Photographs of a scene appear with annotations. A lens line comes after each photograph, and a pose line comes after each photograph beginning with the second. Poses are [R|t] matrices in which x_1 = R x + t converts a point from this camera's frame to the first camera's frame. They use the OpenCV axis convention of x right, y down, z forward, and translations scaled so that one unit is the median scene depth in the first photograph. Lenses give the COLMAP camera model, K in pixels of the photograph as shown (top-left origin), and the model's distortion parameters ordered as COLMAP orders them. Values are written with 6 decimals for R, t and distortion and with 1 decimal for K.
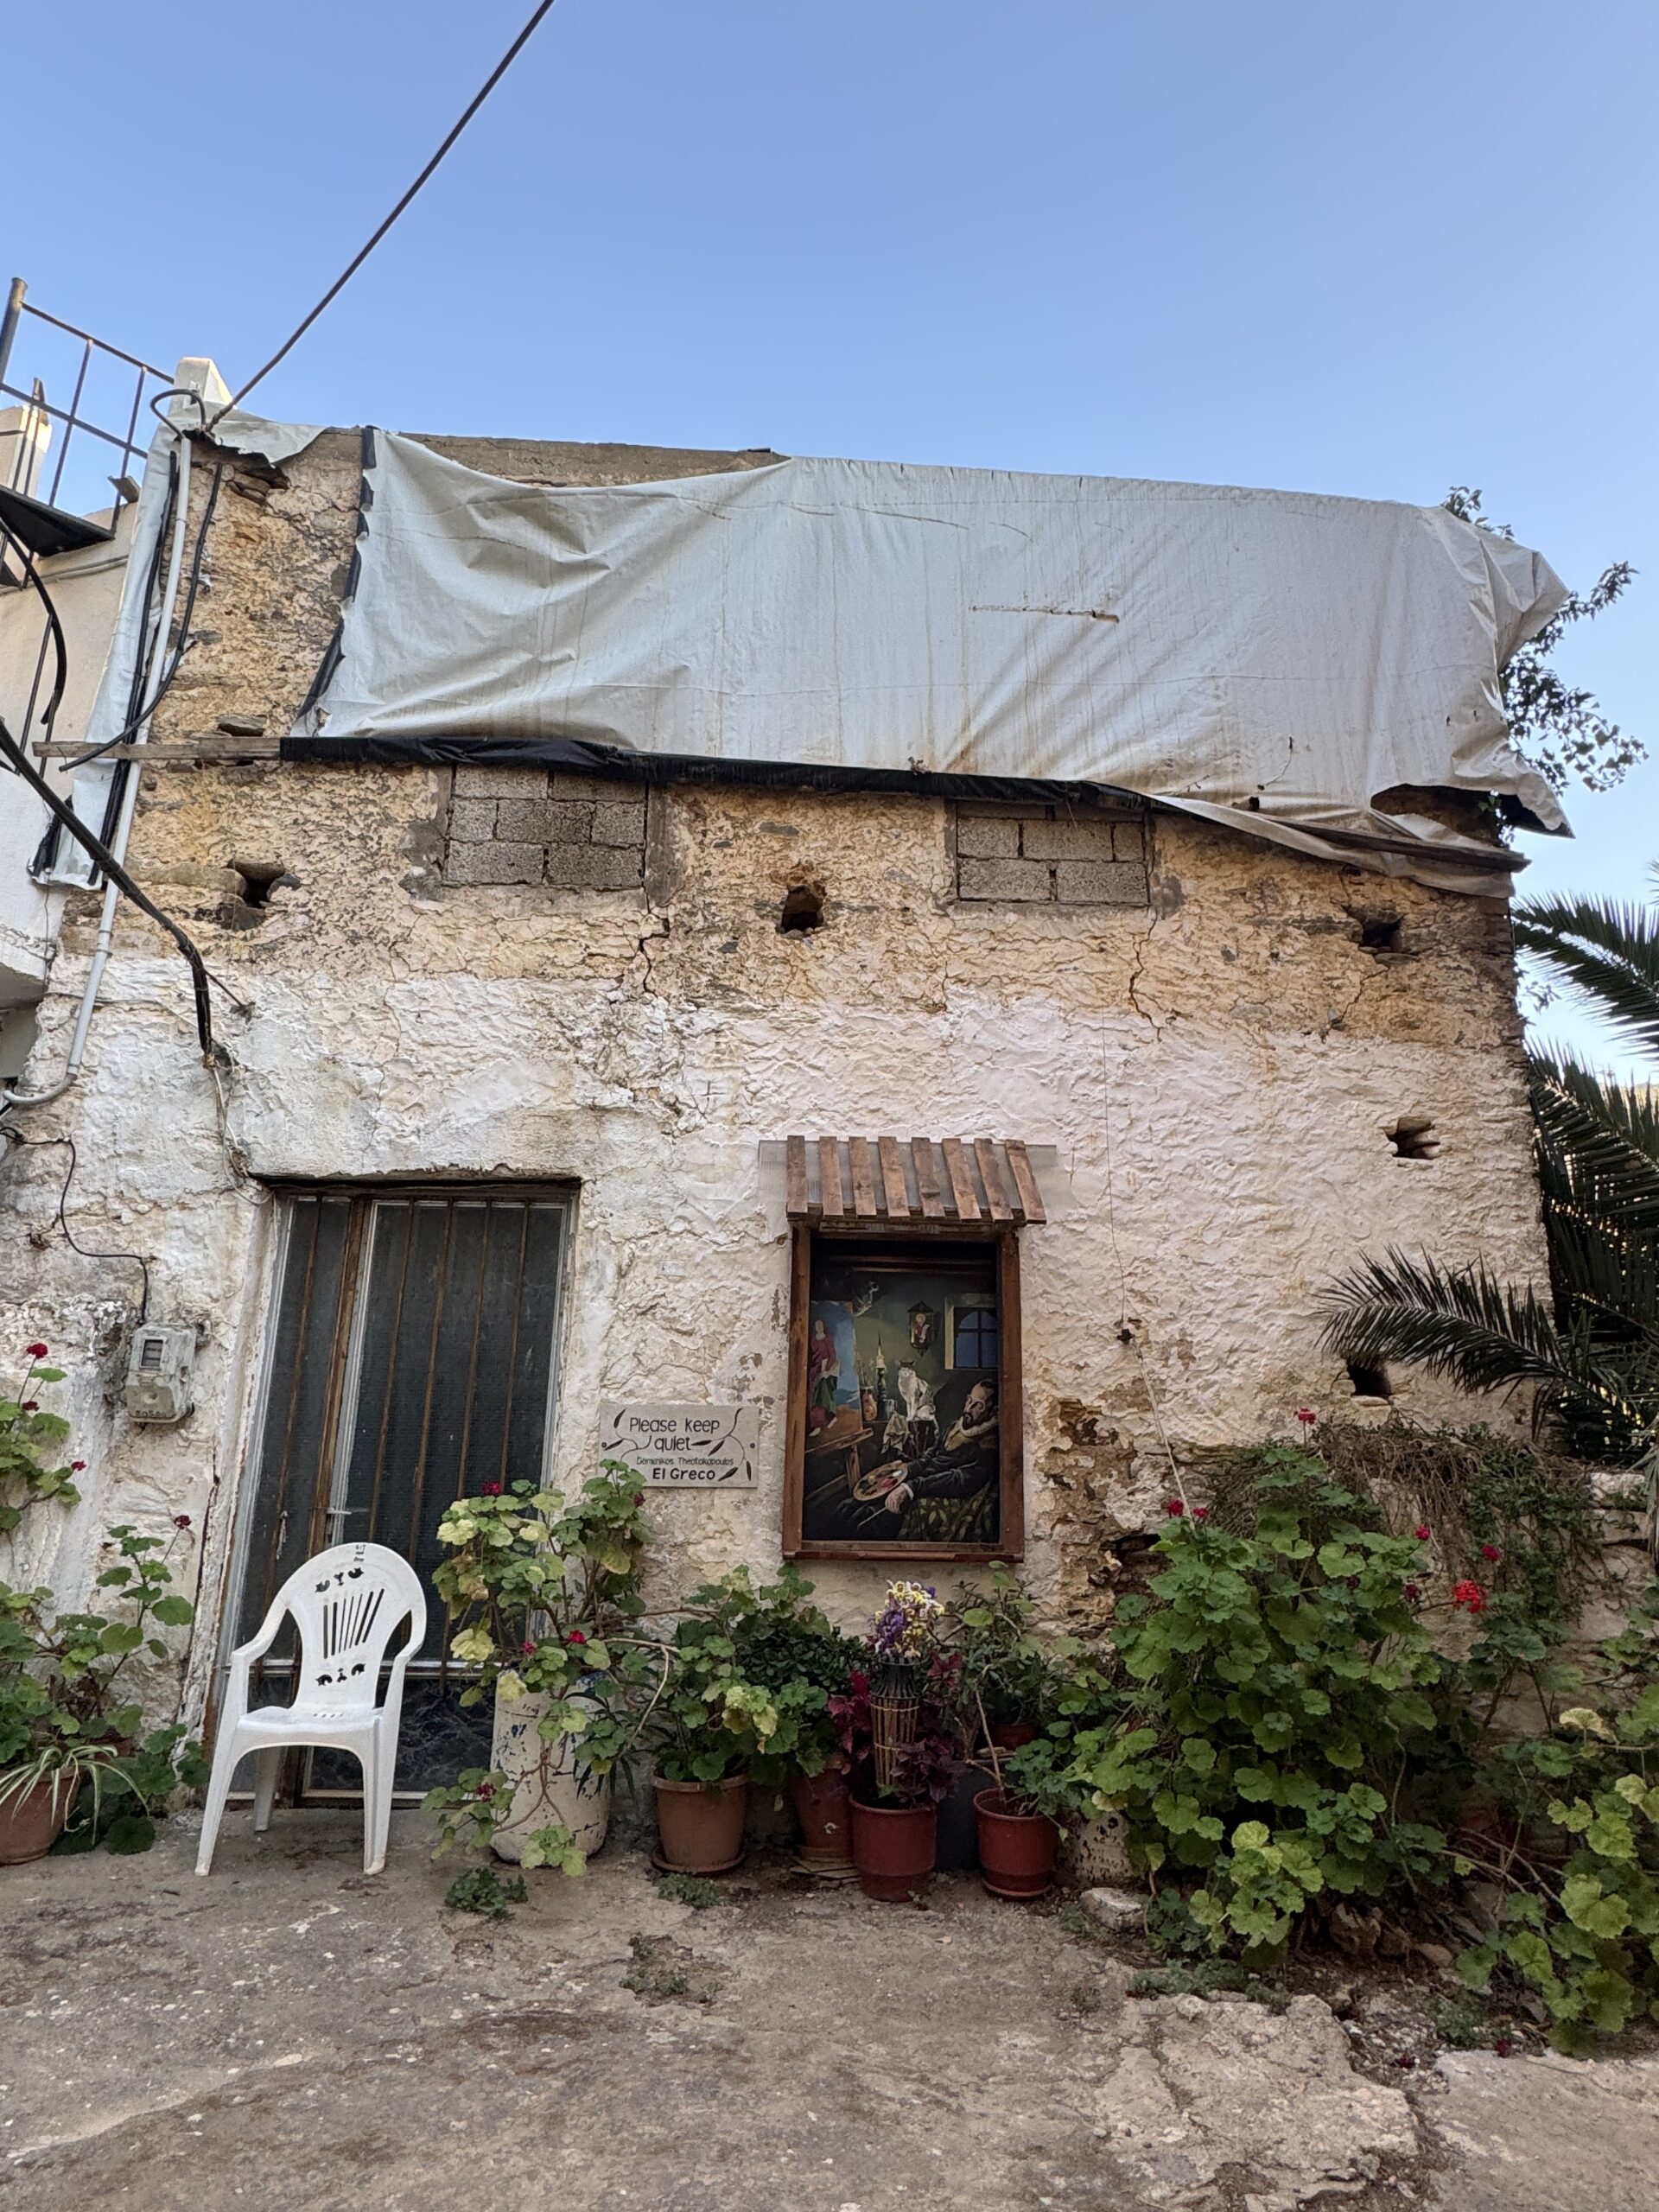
lens RADIAL K [[1281.4, 0, 843.9], [0, 1281.4, 1094.1], [0, 0, 1]] dist [-0.002652, 0.004921]
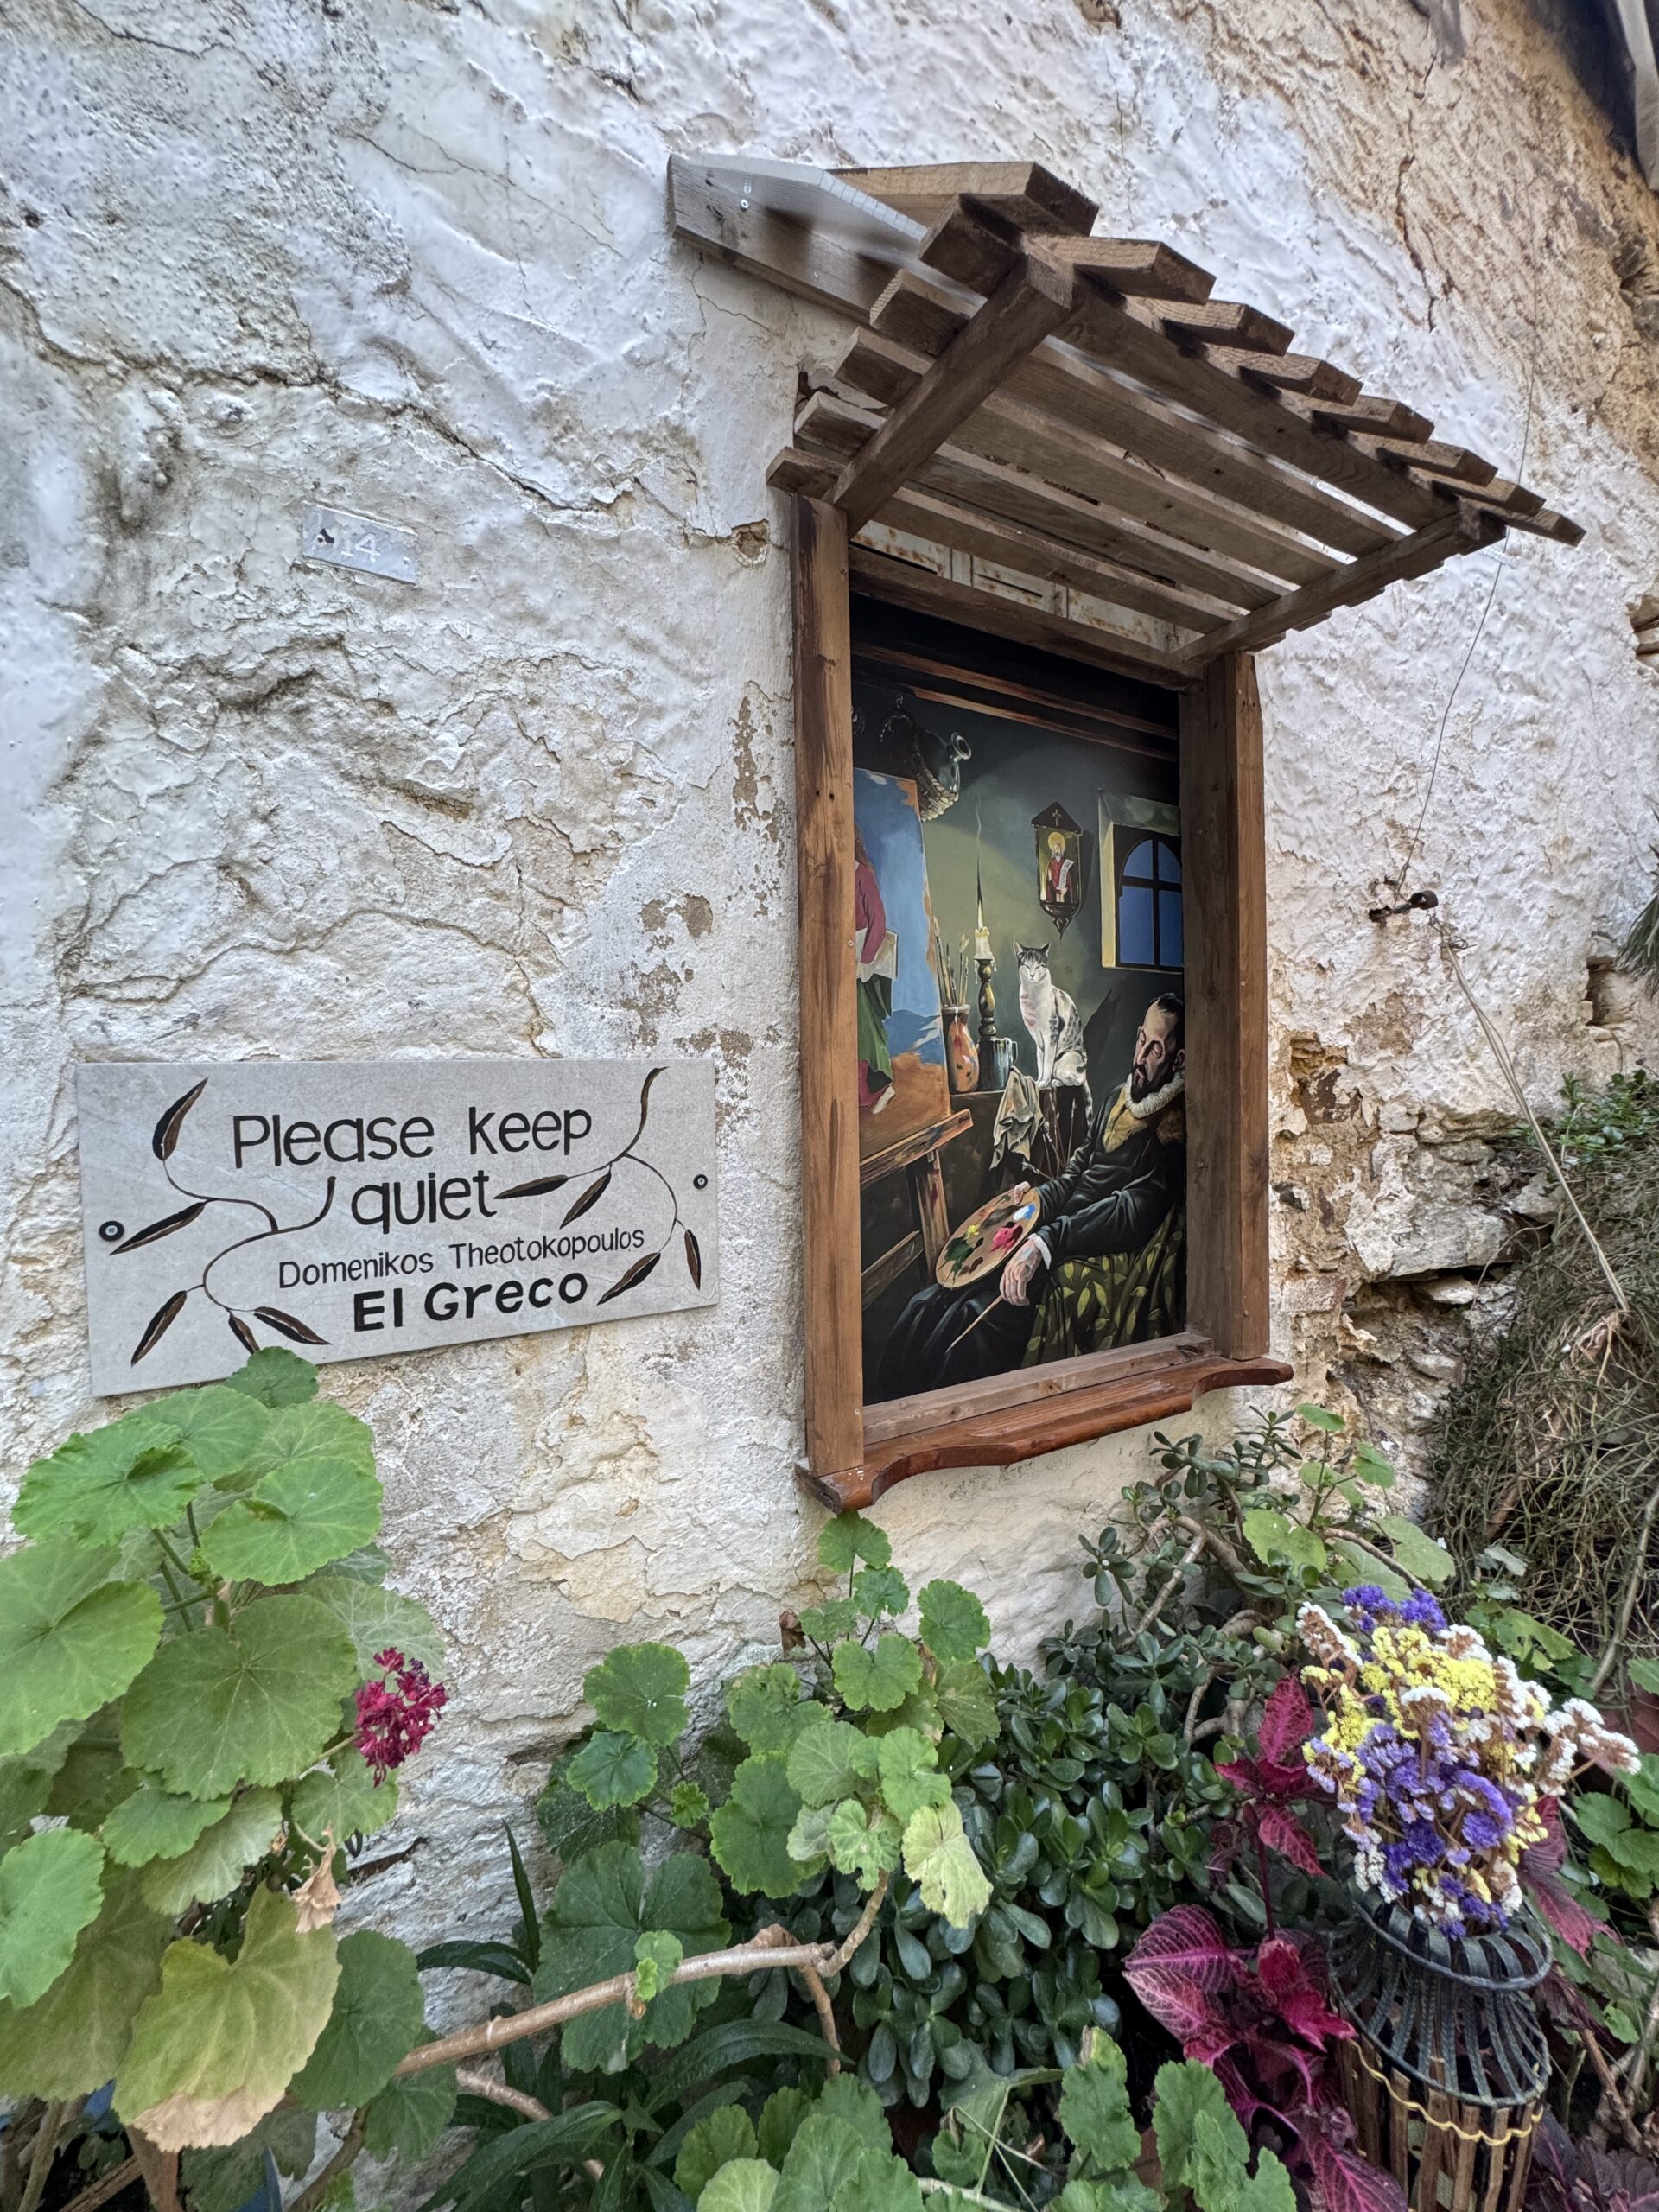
lens RADIAL K [[888.7, 0, 834.6], [0, 888.7, 1106.8], [0, 0, 1]] dist [-0.002604, 0.000809]
pose [[0.895236, -0.043743, 0.443441, -0.134885], [-0.085616, 0.959741, 0.267519, 0.190049], [-0.437291, -0.277458, 0.855450, 0.782423]]
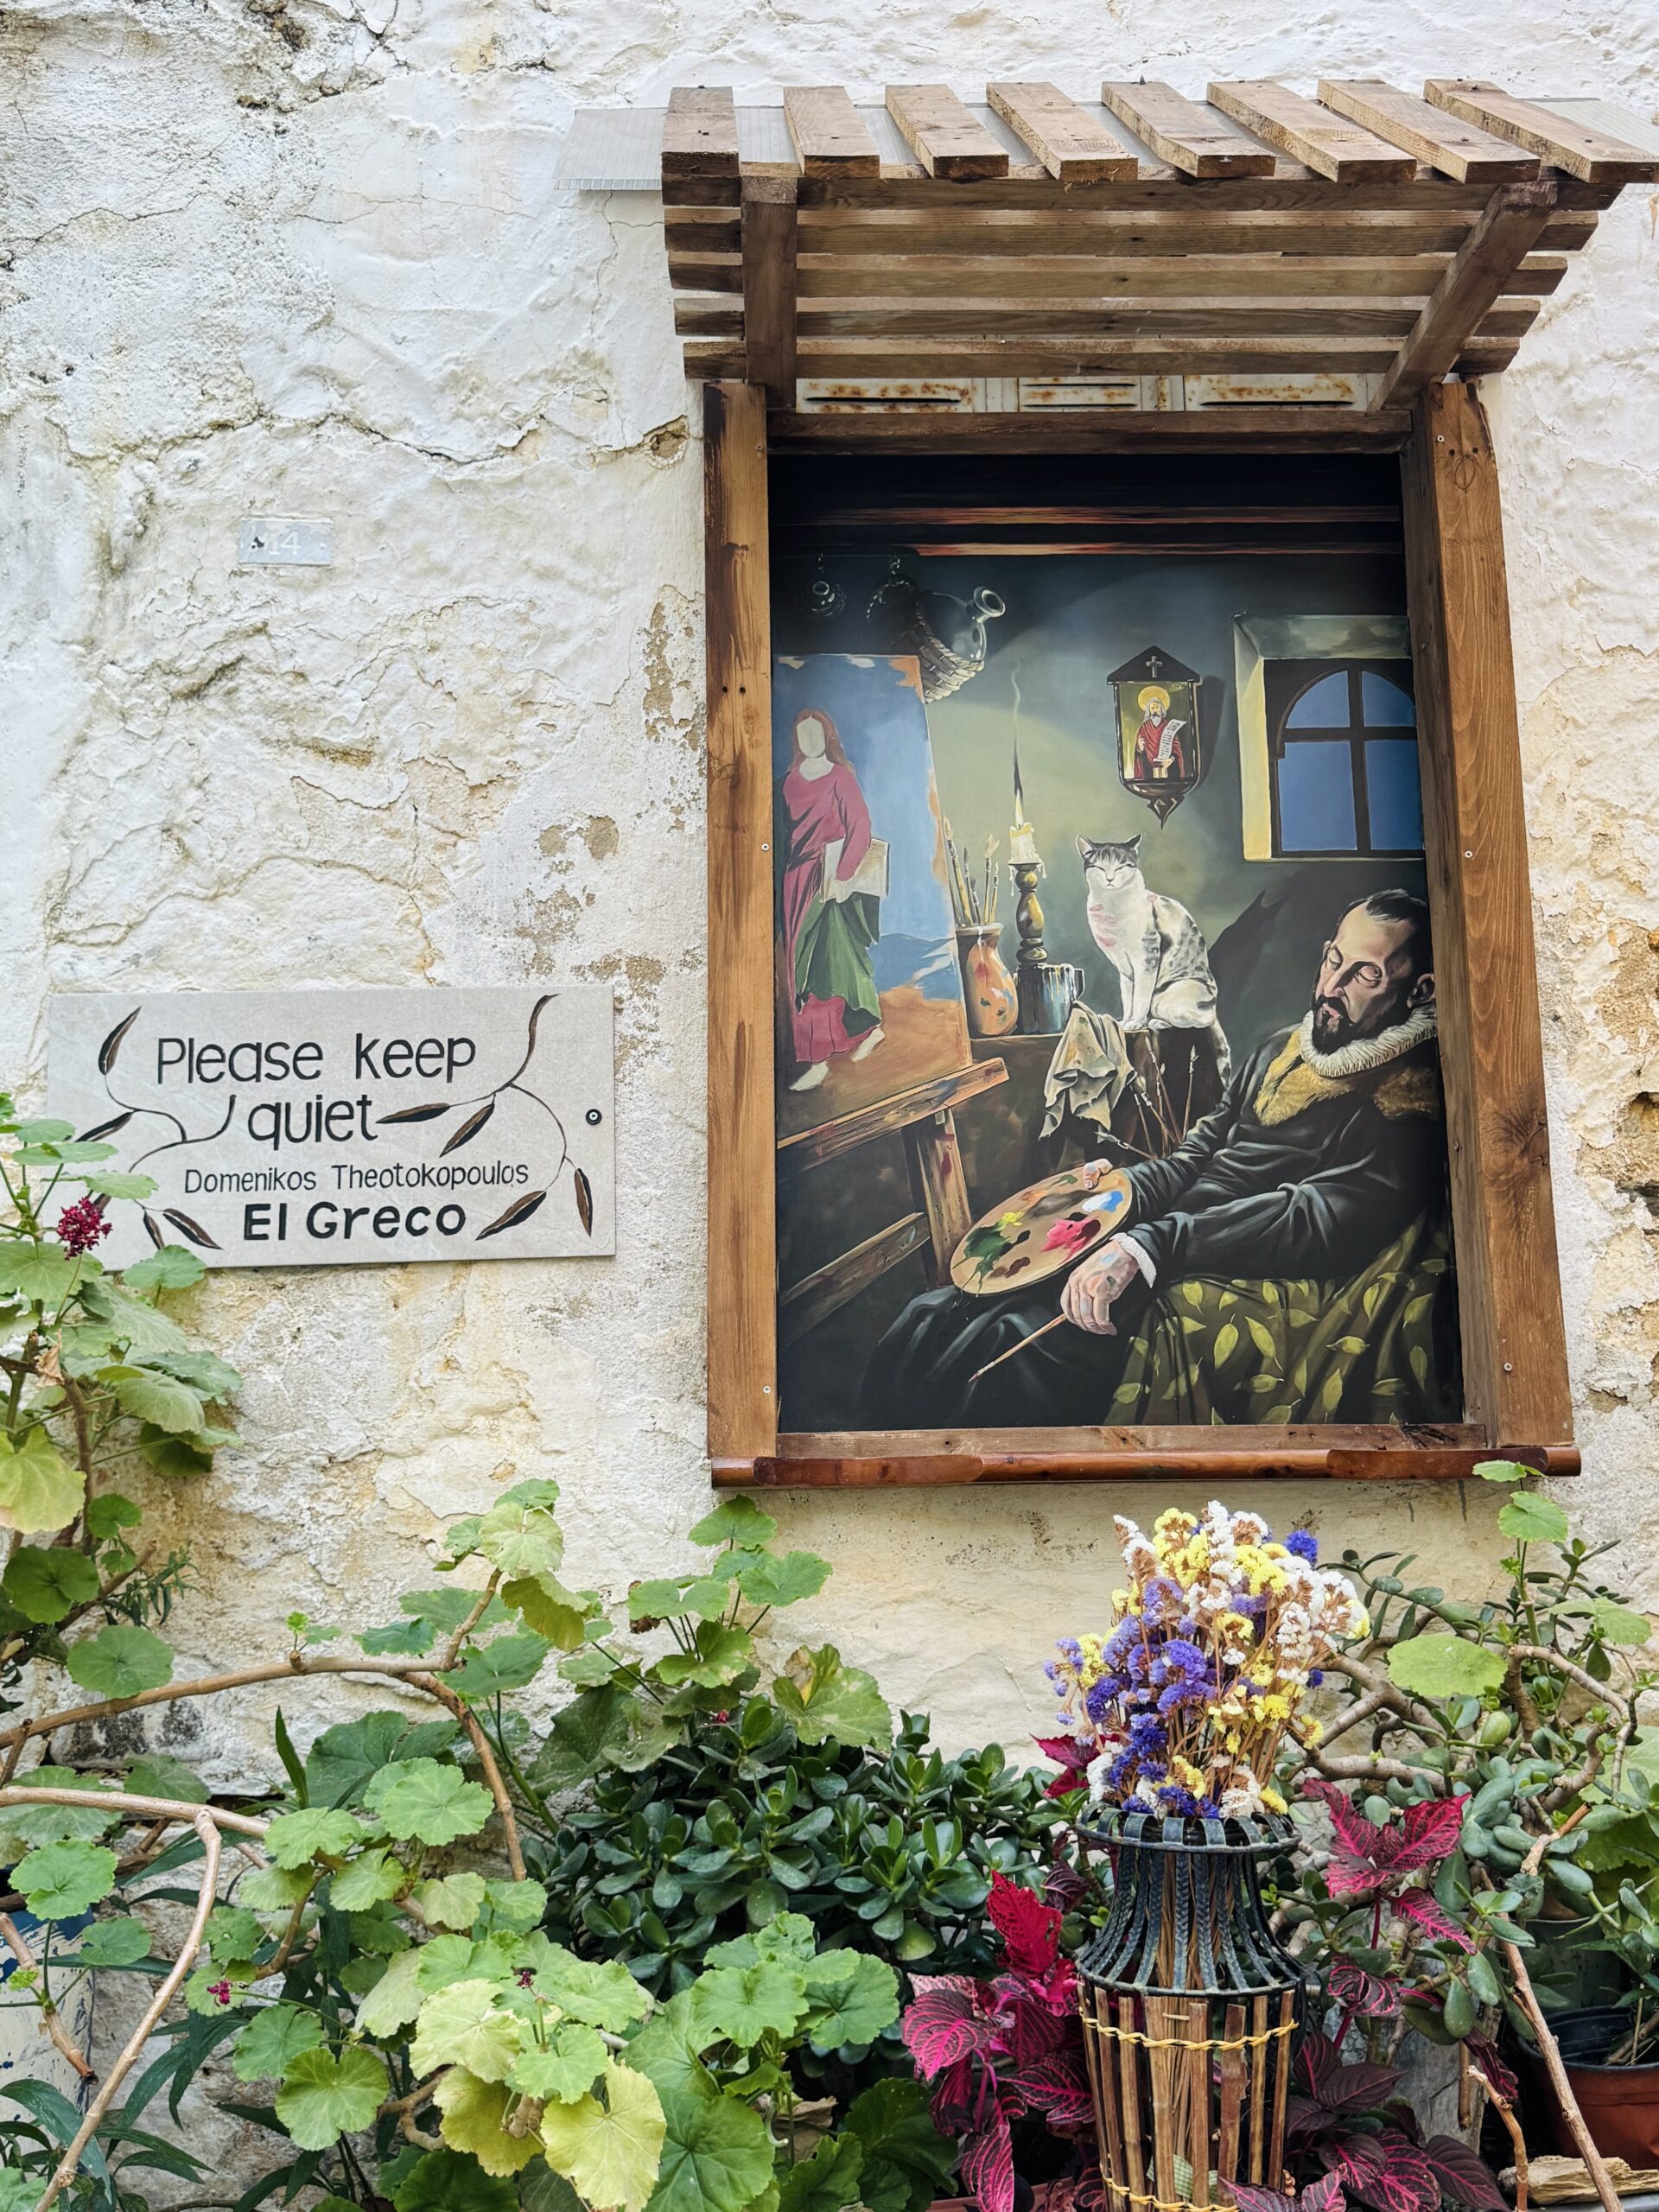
lens RADIAL K [[2131.9, 0, 844.8], [0, 2131.9, 1100.9], [0, 0, 1]] dist [0.099464, 0.000000]
pose [[0.999138, -0.040339, -0.009802, -0.010064], [0.041035, 0.995425, 0.086288, 0.226026], [0.006277, -0.086616, 0.996222, 0.511527]]
